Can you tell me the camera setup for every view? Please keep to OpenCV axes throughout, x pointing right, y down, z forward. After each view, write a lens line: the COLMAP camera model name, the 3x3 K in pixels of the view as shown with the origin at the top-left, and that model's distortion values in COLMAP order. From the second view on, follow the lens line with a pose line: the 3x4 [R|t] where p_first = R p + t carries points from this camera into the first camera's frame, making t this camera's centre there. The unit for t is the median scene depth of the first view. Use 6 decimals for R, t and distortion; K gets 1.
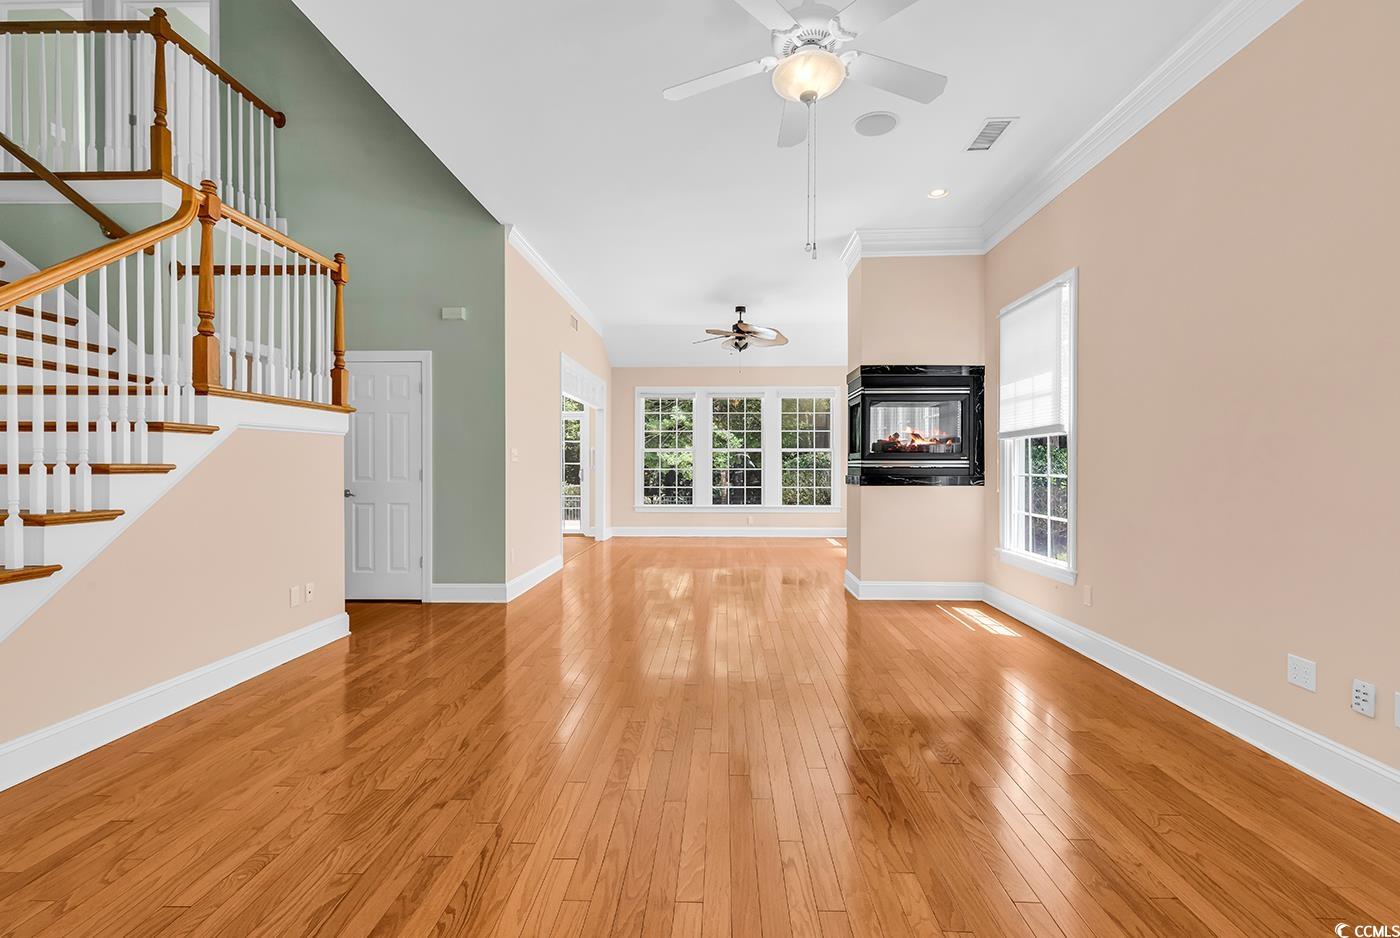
lens RADIAL K [[627.0, 0, 710.7], [0, 627.0, 468.7], [0, 0, 1]] dist [0.003791, -0.000408]
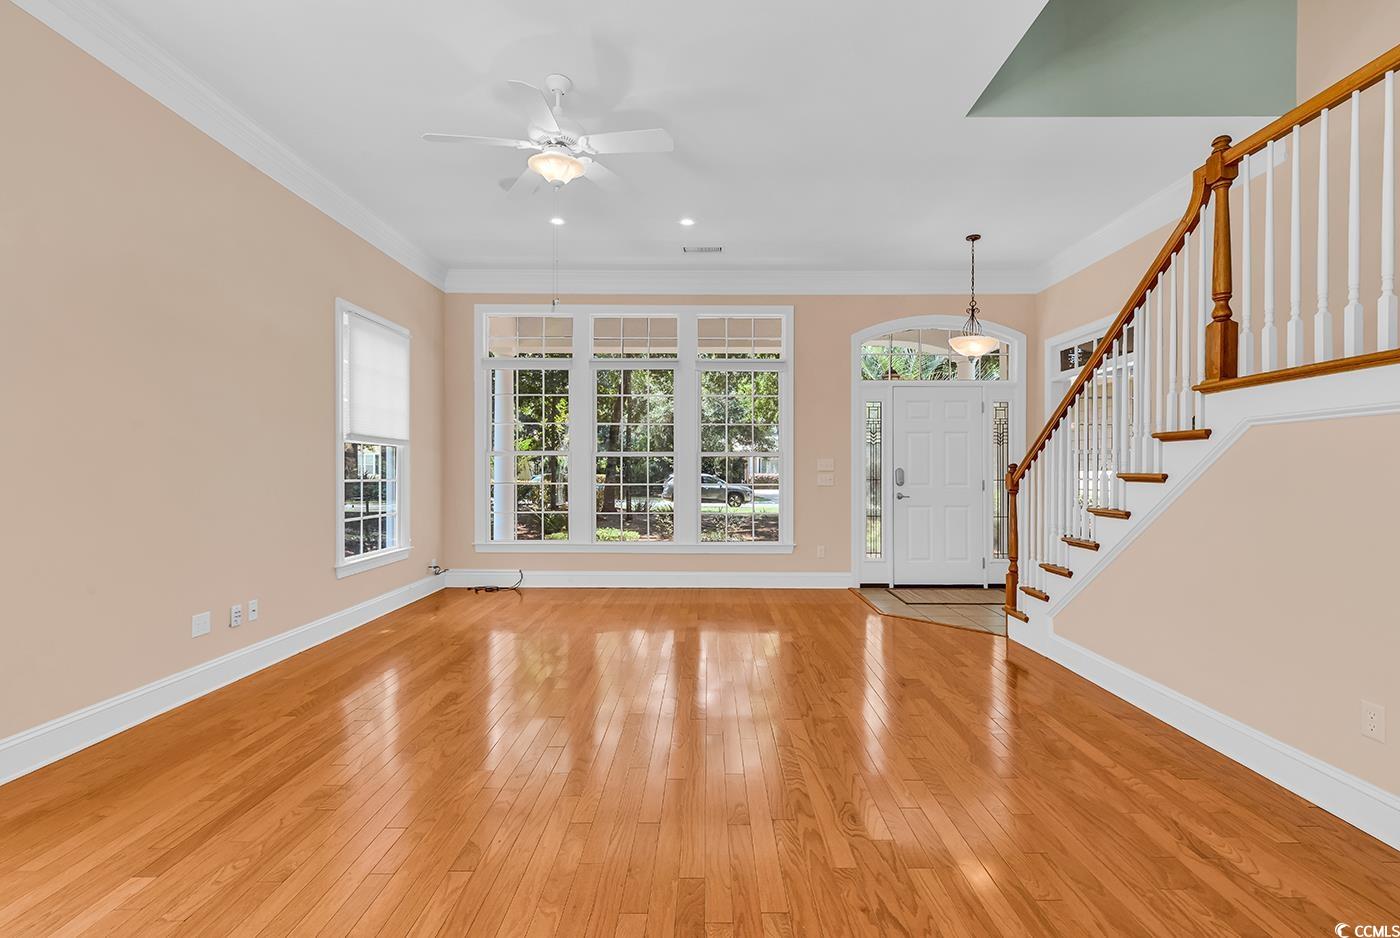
lens RADIAL K [[625.5, 0, 703.8], [0, 625.5, 471.7], [0, 0, 1]] dist [0.002454, -0.000096]
pose [[-0.999858, -0.001526, -0.016812, -0.057599], [-0.001636, 0.999977, 0.006550, -0.008323], [0.016802, 0.006577, -0.999837, 1.095991]]
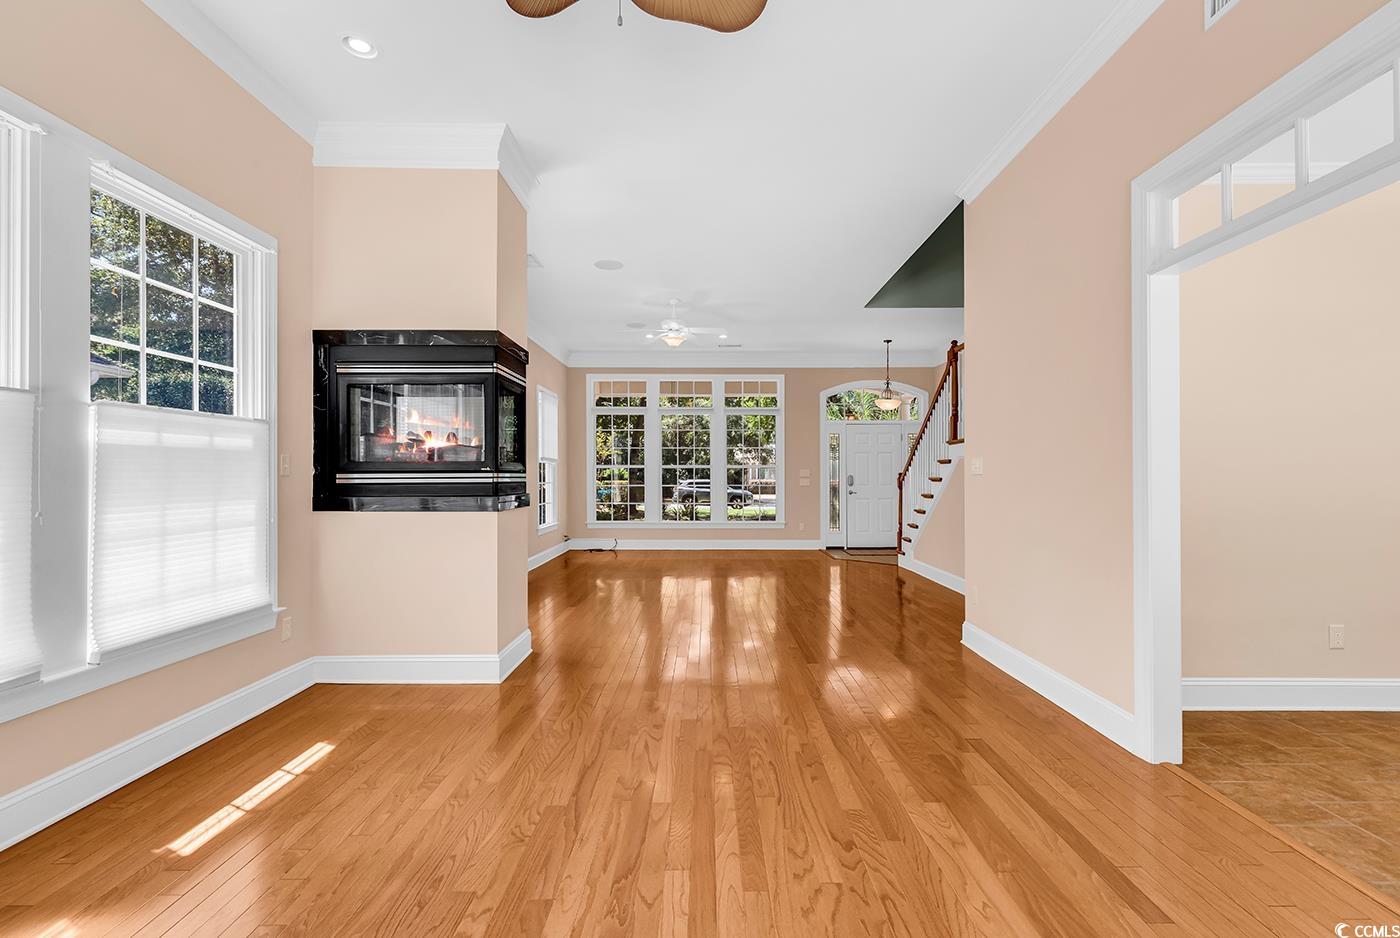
lens RADIAL K [[625.5, 0, 703.8], [0, 625.5, 471.7], [0, 0, 1]] dist [0.002454, -0.000096]
pose [[-0.999803, 0.001609, -0.019796, 0.038431], [0.001675, 0.999993, -0.003325, -0.012813], [0.019791, -0.003357, -0.999799, 1.825375]]
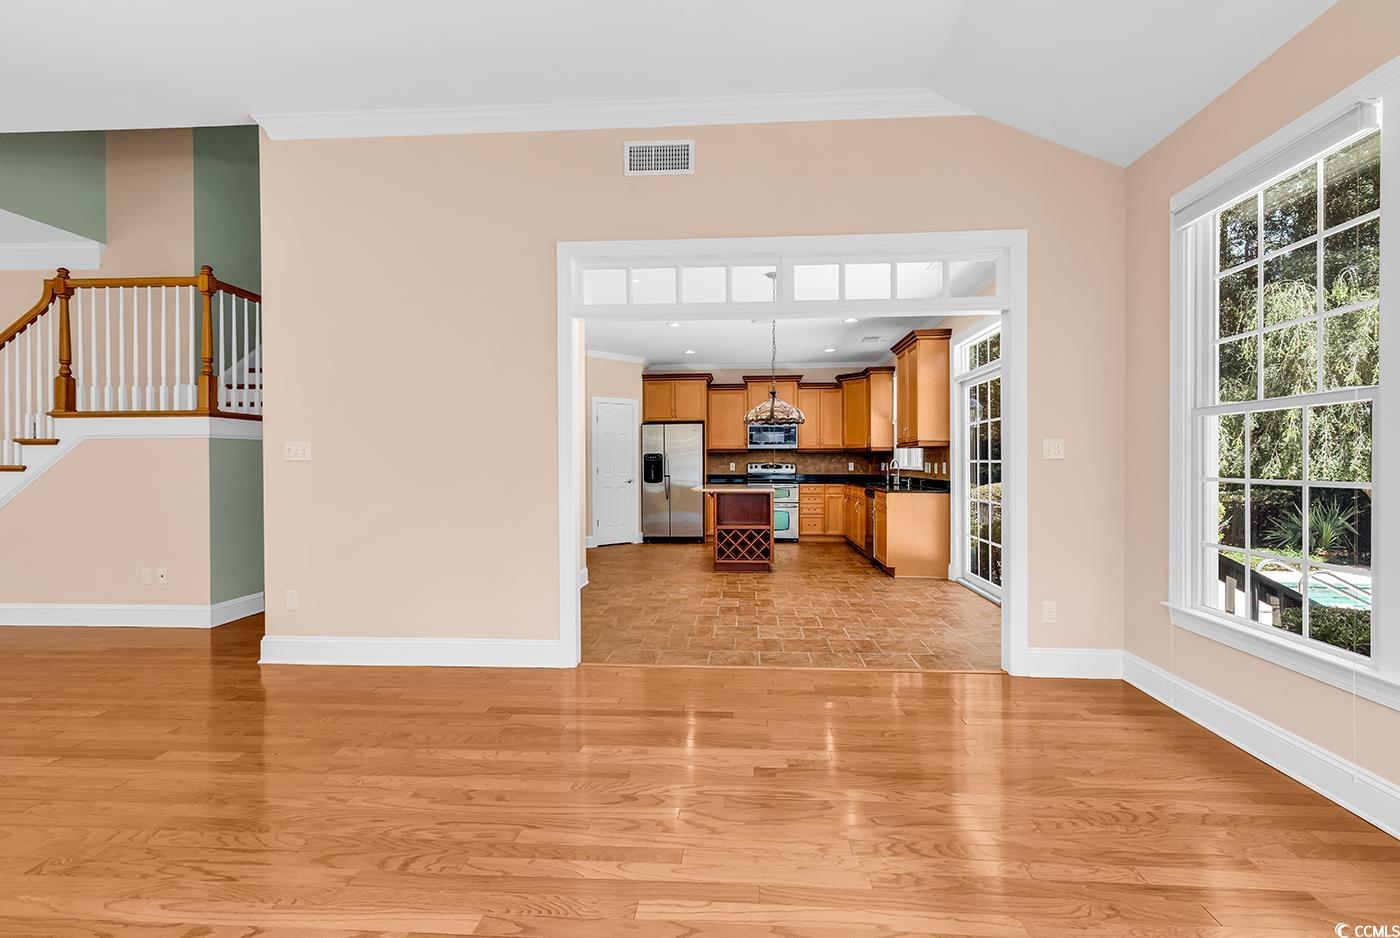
lens RADIAL K [[635.0, 0, 698.5], [0, 635.0, 464.5], [0, 0, 1]] dist [0.015467, -0.000455]
pose [[-0.048048, 0.001688, -0.998844, 0.363007], [-0.002906, 0.999994, 0.001829, -0.009352], [0.998841, 0.002991, -0.048043, 1.513360]]
